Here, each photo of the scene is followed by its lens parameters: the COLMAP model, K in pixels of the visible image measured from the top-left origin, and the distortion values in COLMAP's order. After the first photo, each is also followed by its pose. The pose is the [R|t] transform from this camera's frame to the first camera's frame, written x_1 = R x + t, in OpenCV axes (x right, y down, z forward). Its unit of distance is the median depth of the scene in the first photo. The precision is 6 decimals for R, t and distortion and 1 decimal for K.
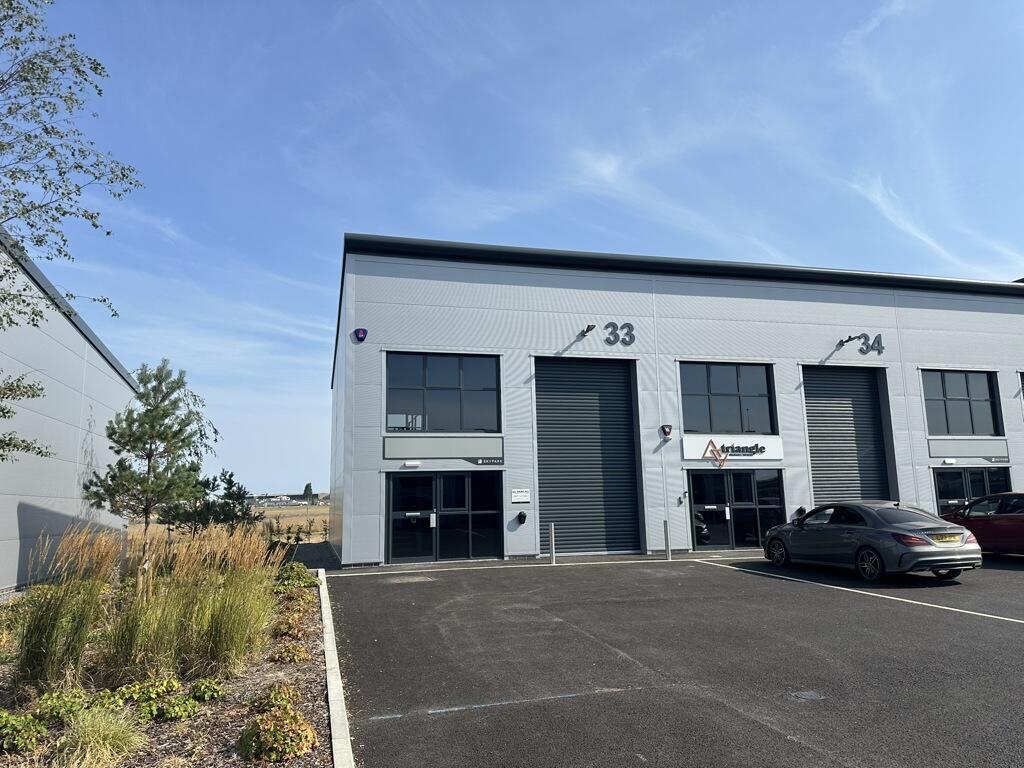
lens RADIAL K [[690.3, 0, 518.0], [0, 690.3, 385.3], [0, 0, 1]] dist [0.035442, -0.038896]
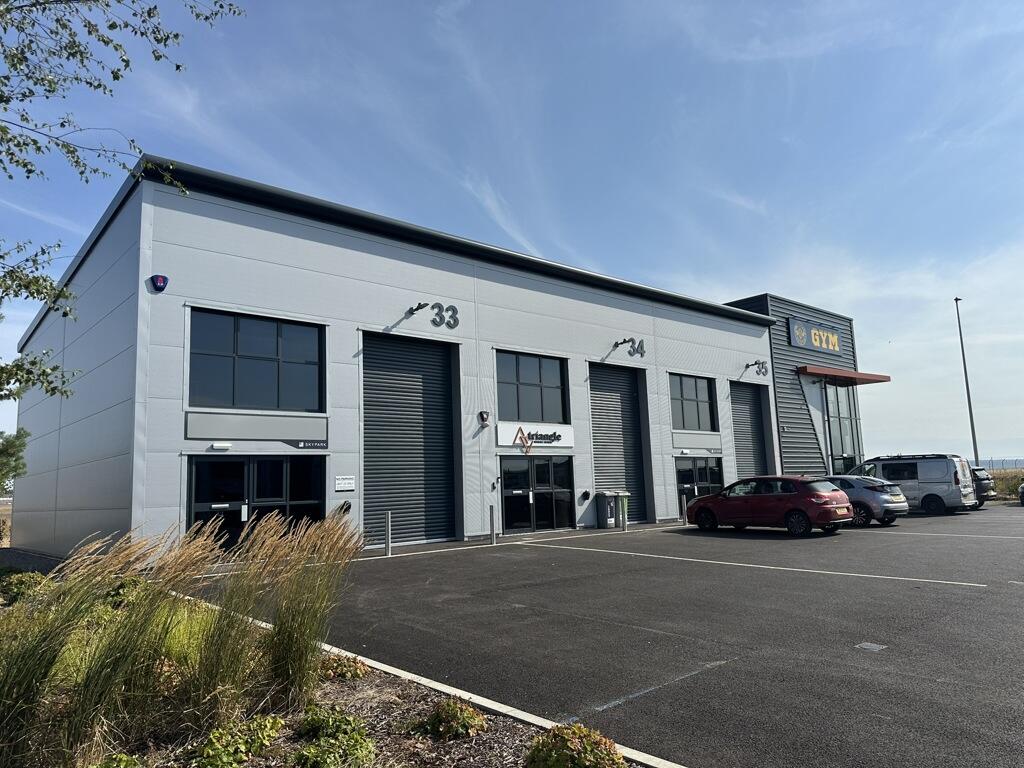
lens RADIAL K [[690.3, 0, 517.2], [0, 690.3, 393.1], [0, 0, 1]] dist [0.035442, -0.038896]
pose [[0.890641, 0.051150, 0.451821, -0.203063], [-0.063131, 0.997939, 0.011470, 0.017237], [-0.450303, -0.038739, 0.892035, 0.090819]]
